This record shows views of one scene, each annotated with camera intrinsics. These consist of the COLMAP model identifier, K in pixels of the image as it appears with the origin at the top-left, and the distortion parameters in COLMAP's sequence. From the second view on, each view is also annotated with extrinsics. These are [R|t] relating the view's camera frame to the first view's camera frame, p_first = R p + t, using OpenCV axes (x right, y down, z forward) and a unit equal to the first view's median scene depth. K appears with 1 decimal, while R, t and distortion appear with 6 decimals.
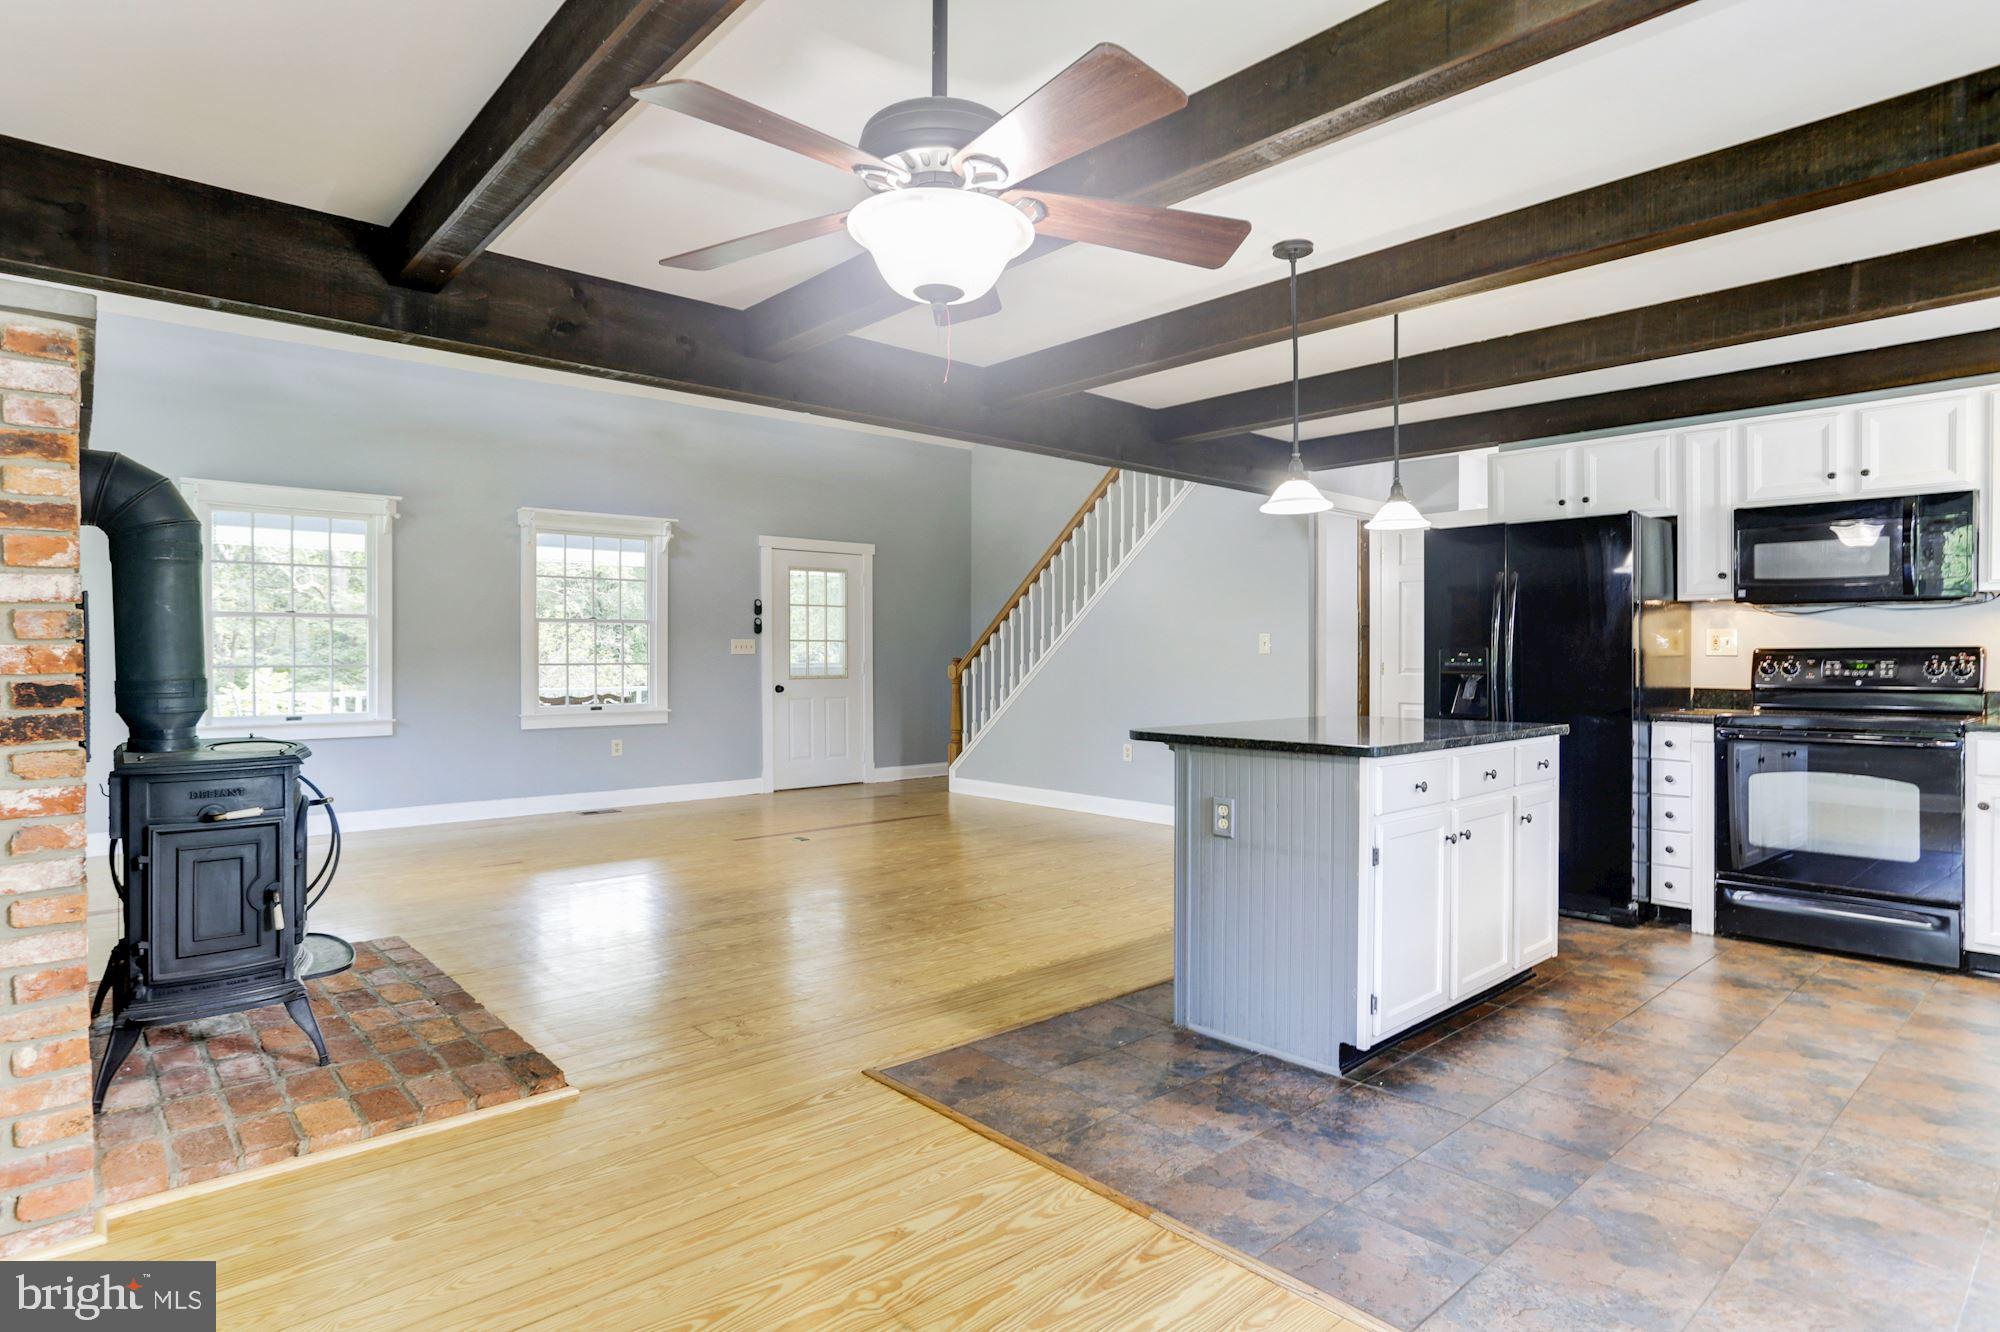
lens RADIAL K [[1077.0, 0, 993.6], [0, 1077.0, 660.7], [0, 0, 1]] dist [-0.040771, 0.026285]
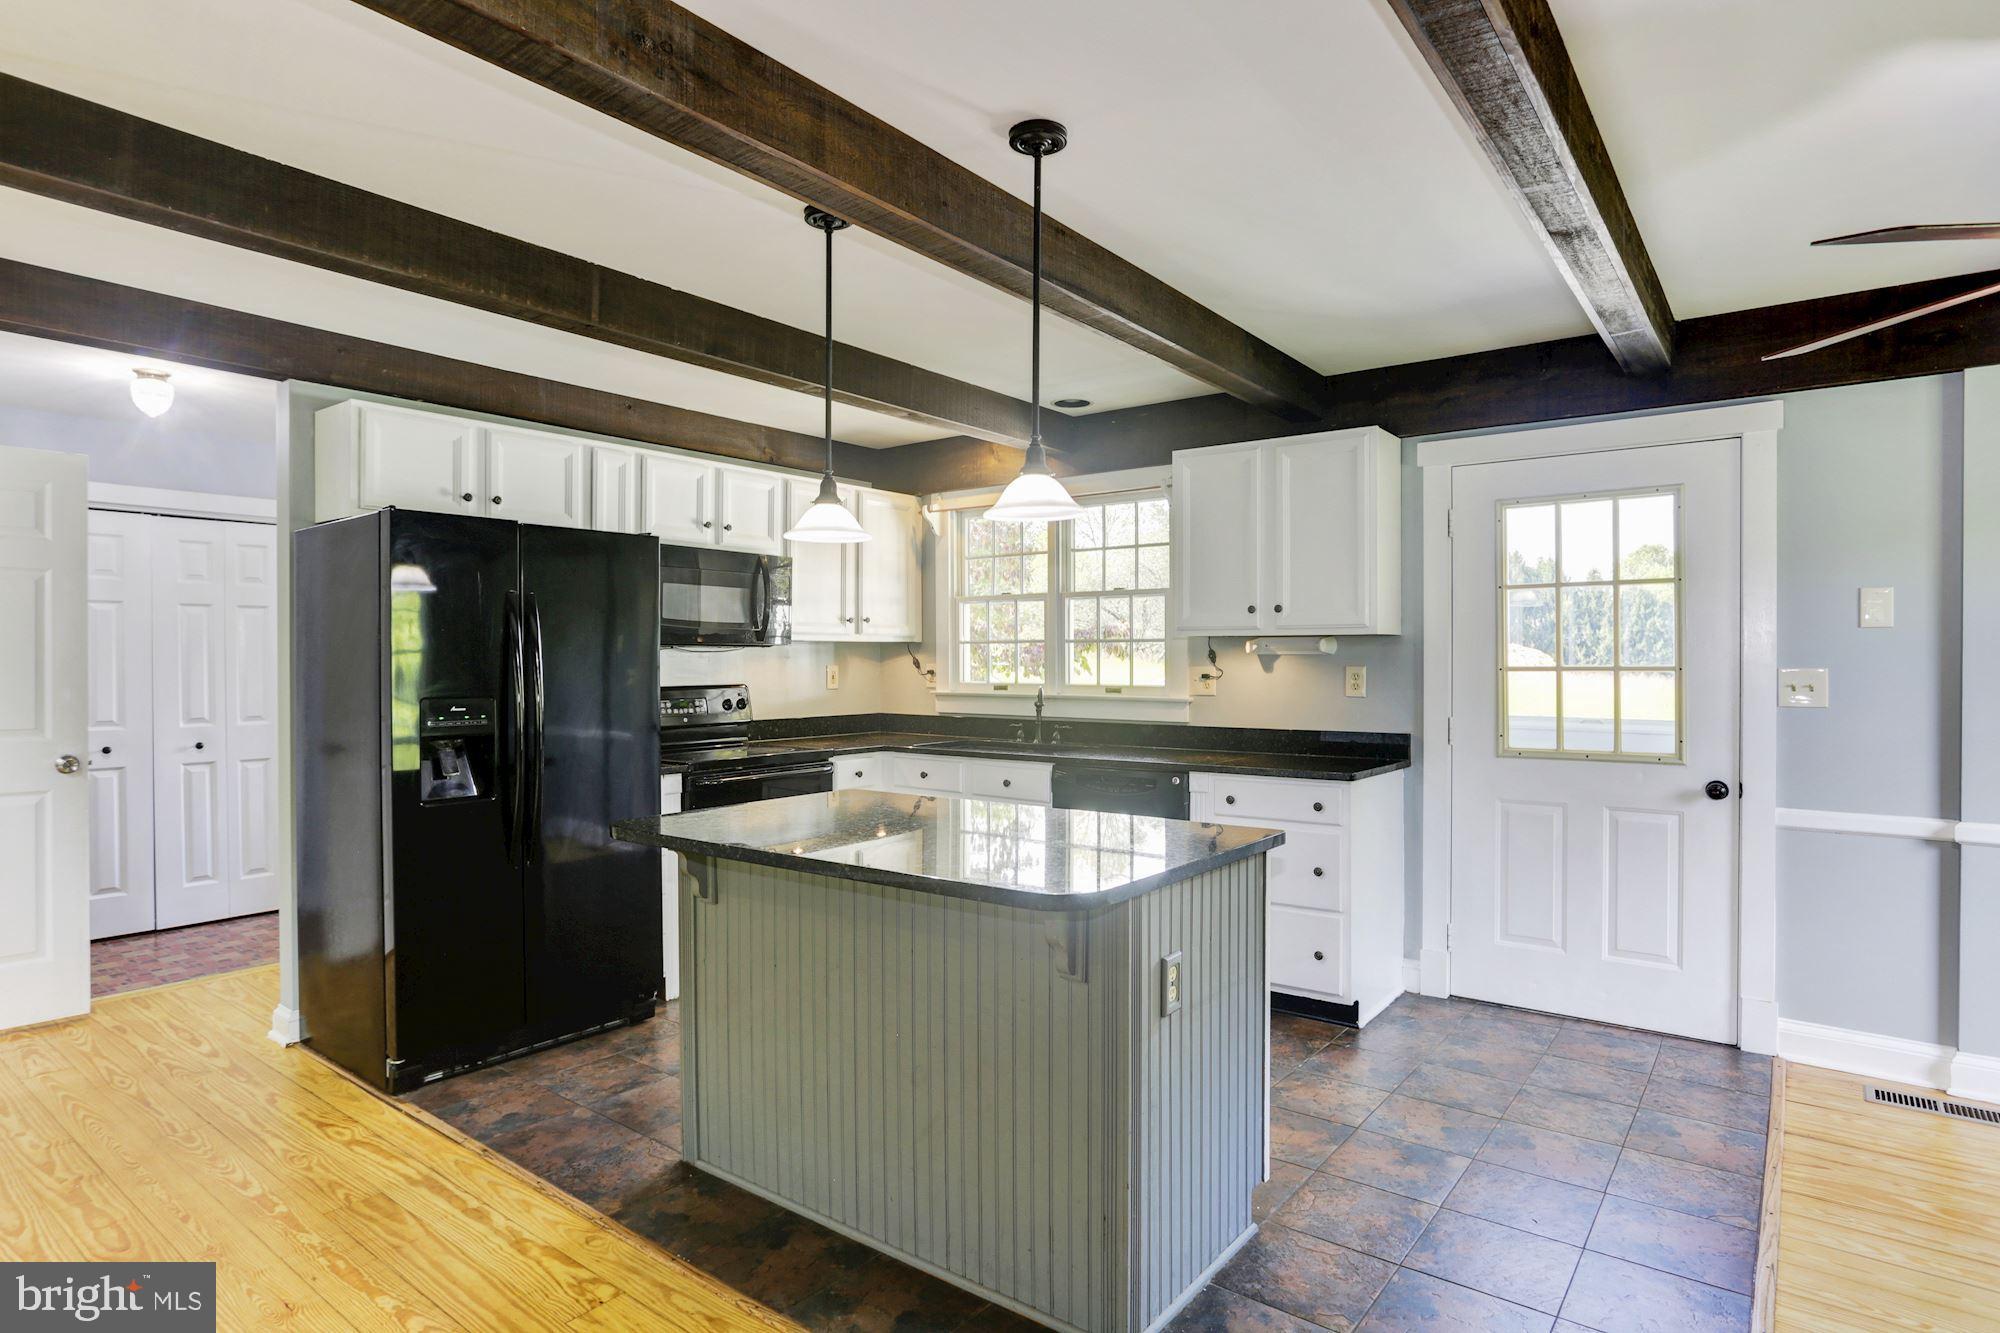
lens RADIAL K [[1073.6, 0, 1026.8], [0, 1073.6, 664.2], [0, 0, 1]] dist [-0.031451, 0.004573]
pose [[-0.192335, -0.005091, 0.981316, -0.300334], [0.004639, 0.999971, 0.006097, -0.040105], [-0.981318, 0.005725, -0.192306, 0.874442]]
